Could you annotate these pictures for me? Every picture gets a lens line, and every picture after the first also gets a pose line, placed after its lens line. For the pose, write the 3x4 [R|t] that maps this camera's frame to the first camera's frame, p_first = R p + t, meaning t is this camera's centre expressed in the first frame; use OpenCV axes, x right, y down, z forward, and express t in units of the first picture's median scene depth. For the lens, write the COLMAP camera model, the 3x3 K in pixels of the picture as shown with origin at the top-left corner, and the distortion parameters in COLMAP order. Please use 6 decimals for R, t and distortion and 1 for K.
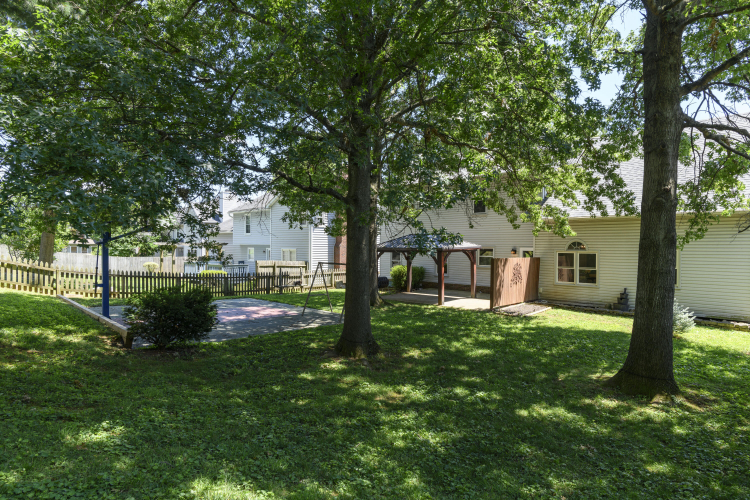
lens RADIAL K [[429.5, 0, 374.5], [0, 429.5, 247.3], [0, 0, 1]] dist [-0.000688, -0.001089]
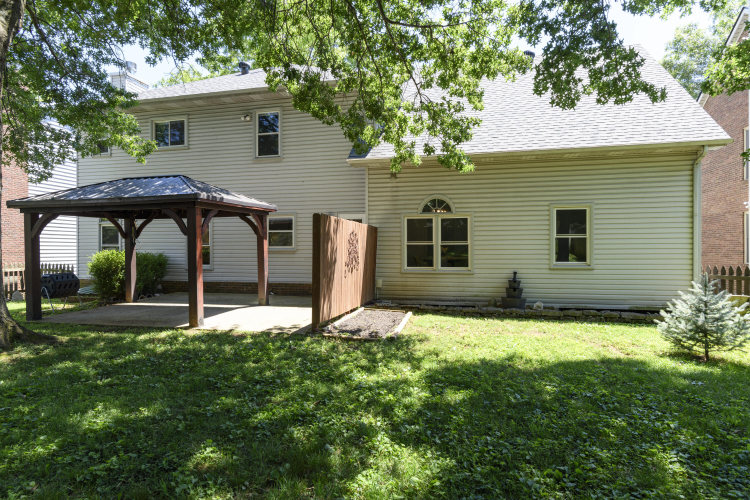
lens RADIAL K [[429.5, 0, 375.4], [0, 429.5, 249.9], [0, 0, 1]] dist [-0.000688, -0.001089]
pose [[0.862831, -0.008149, 0.505426, 0.089882], [0.010266, 0.999946, -0.001403, 0.055956], [-0.505387, 0.006399, 0.862869, 0.507937]]
